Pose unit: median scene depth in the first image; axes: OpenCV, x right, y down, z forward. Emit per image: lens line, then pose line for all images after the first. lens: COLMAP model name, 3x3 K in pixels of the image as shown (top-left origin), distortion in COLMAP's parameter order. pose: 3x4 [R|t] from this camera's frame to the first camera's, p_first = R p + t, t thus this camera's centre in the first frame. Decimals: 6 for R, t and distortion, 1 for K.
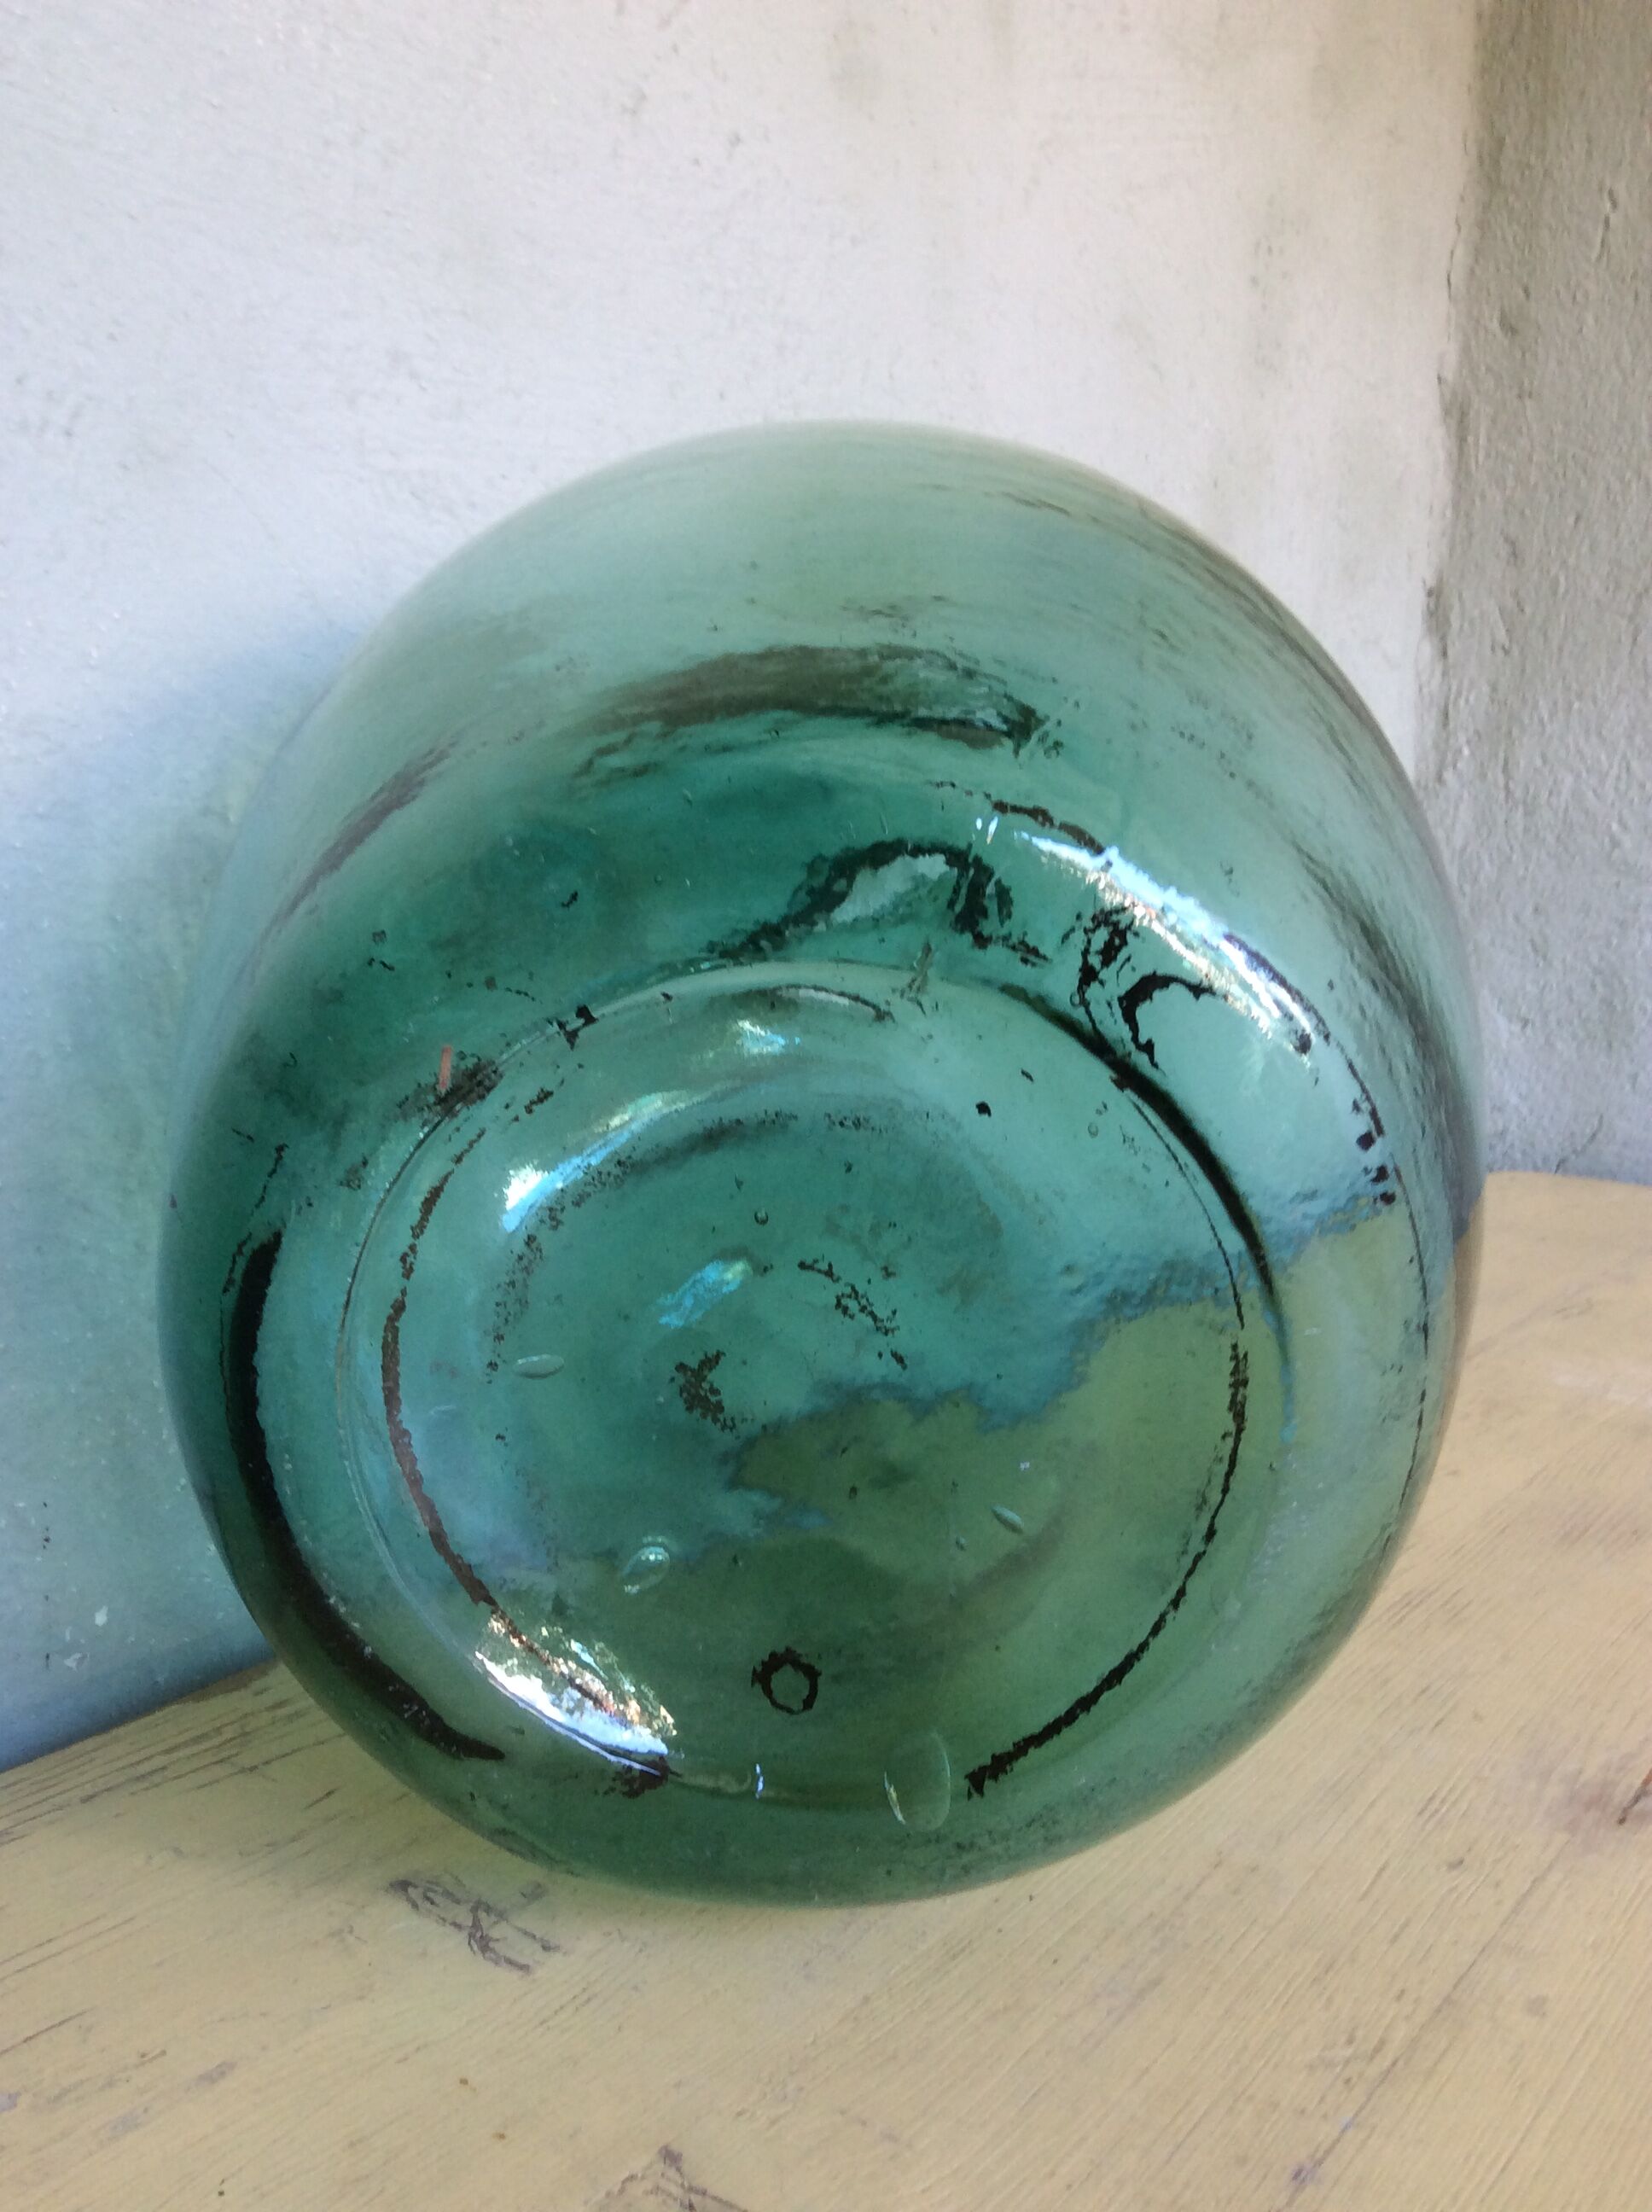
lens RADIAL K [[2061.2, 0, 831.8], [0, 2061.2, 1085.6], [0, 0, 1]] dist [0.067021, -0.164745]
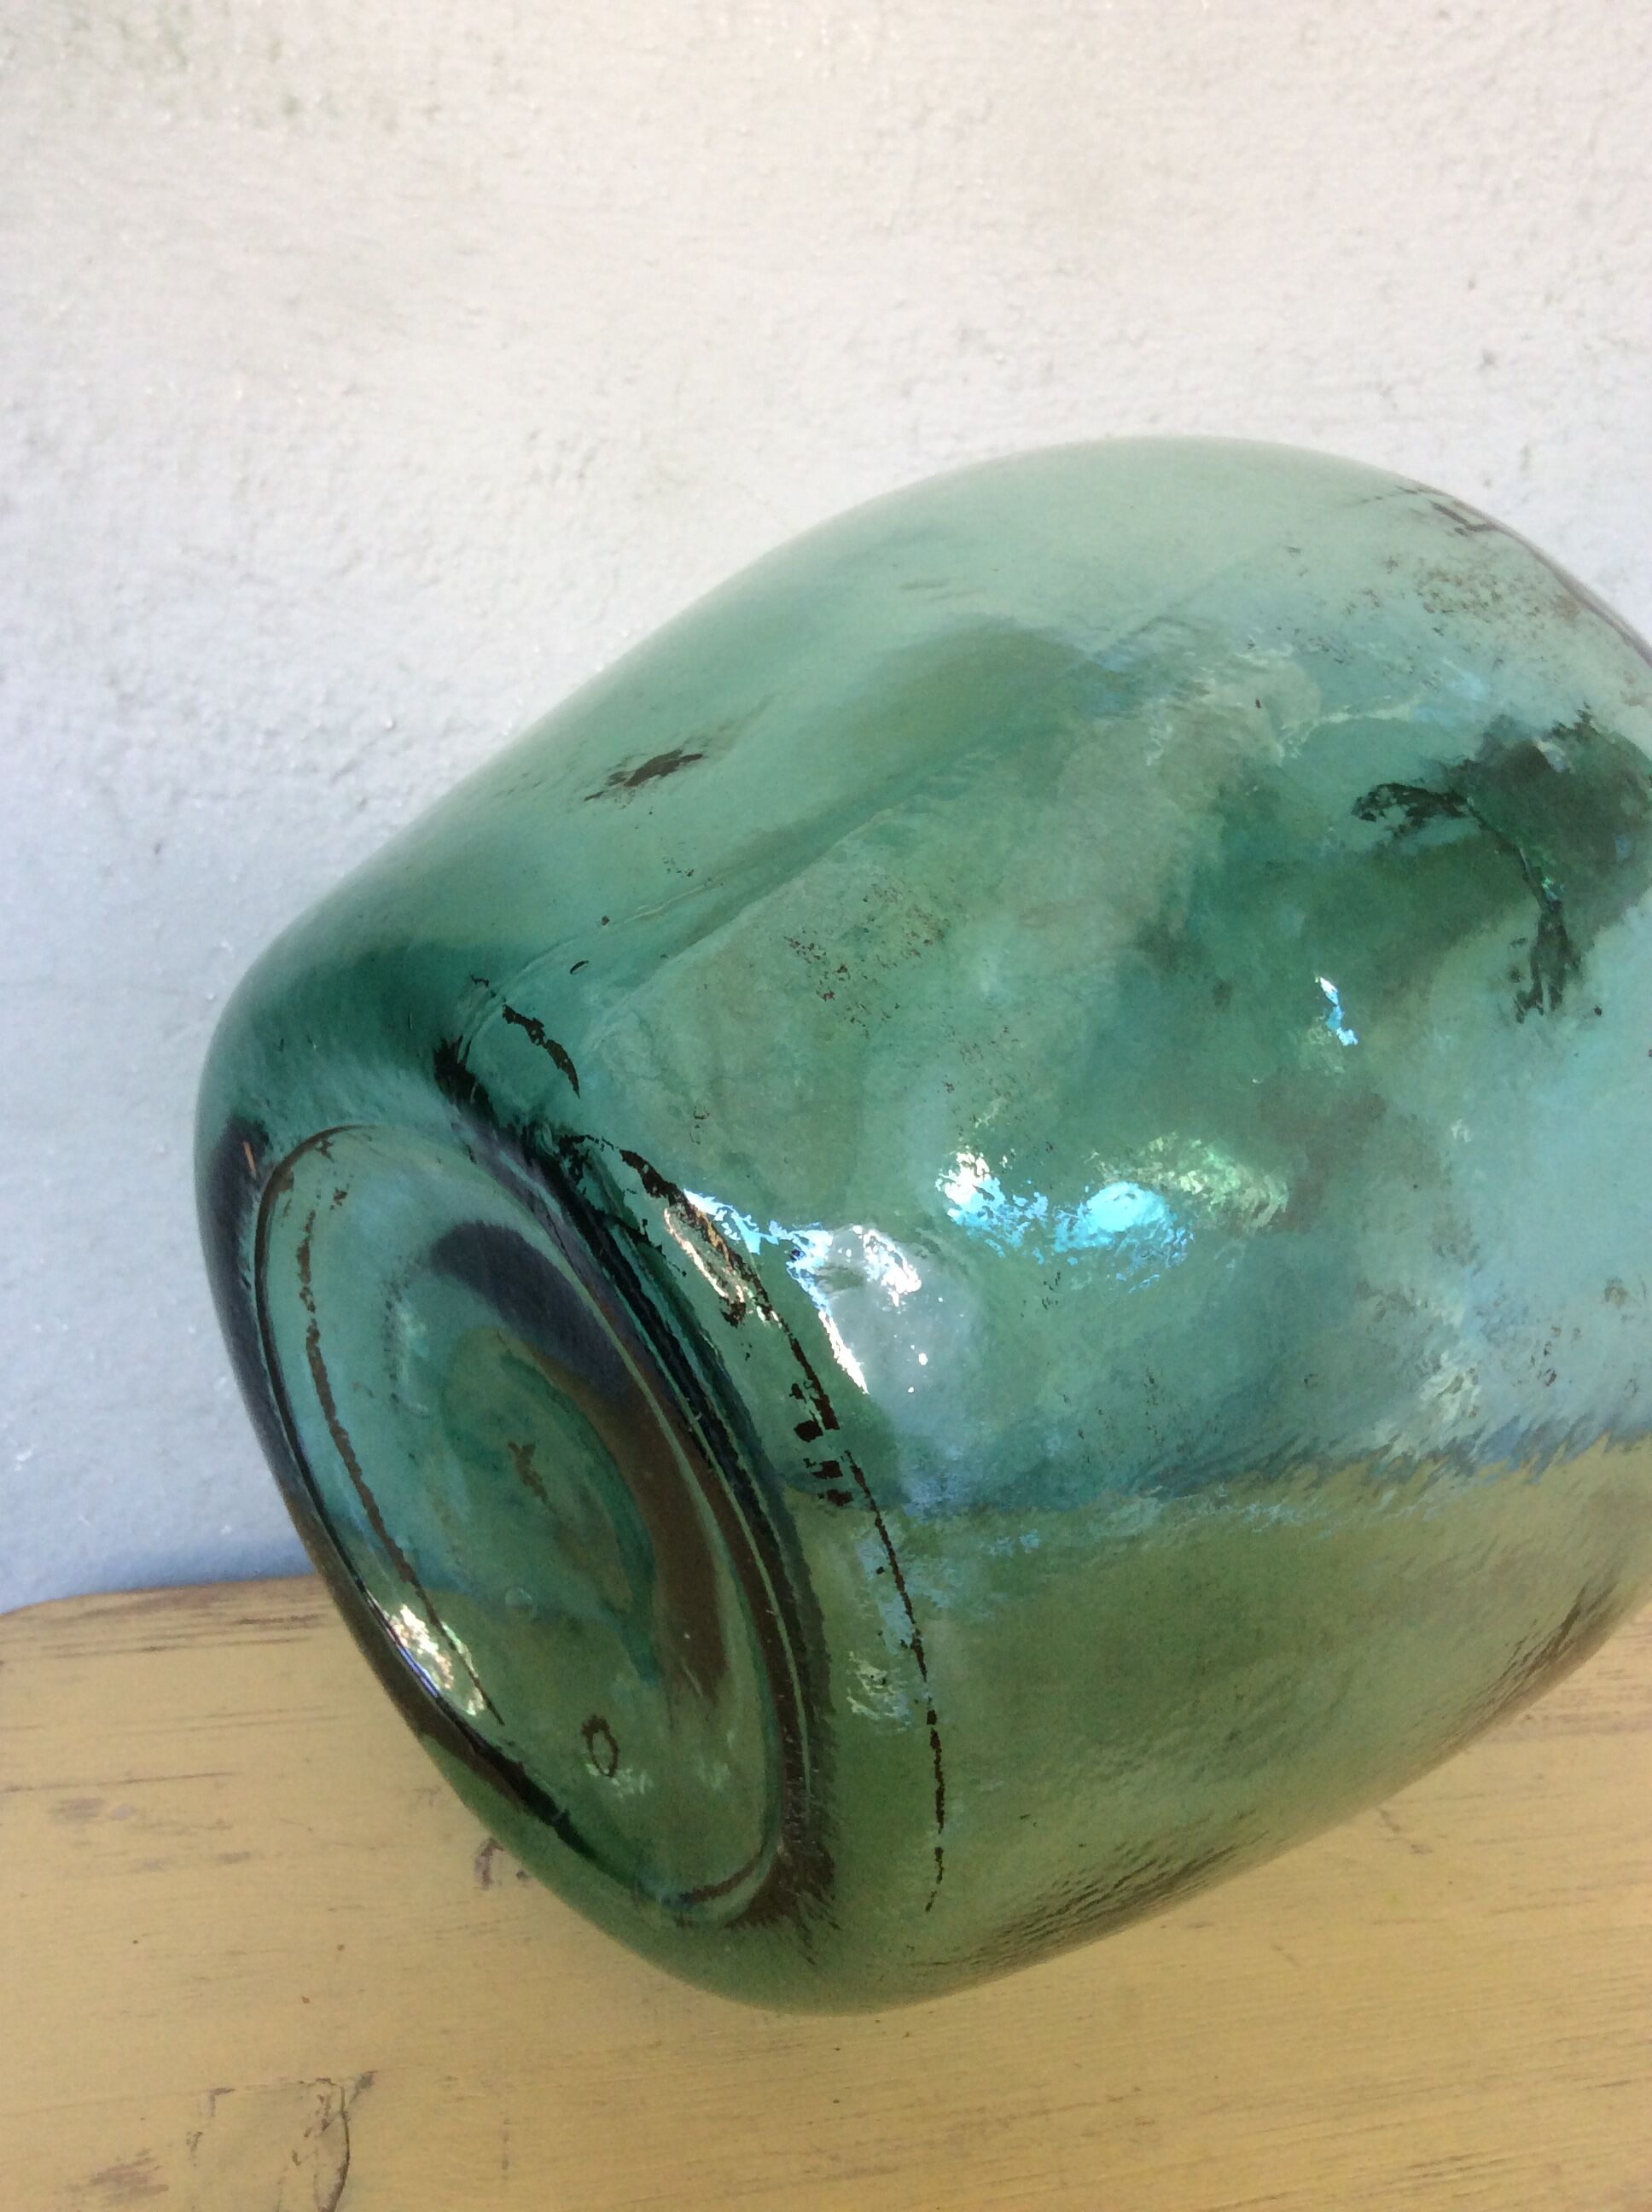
lens RADIAL K [[2061.2, 0, 831.8], [0, 2061.2, 1085.6], [0, 0, 1]] dist [0.067021, -0.164745]
pose [[0.713697, 0.165638, -0.680588, 0.563687], [-0.075170, 0.984139, 0.160687, -0.175411], [0.696409, -0.063522, 0.714828, 0.252692]]
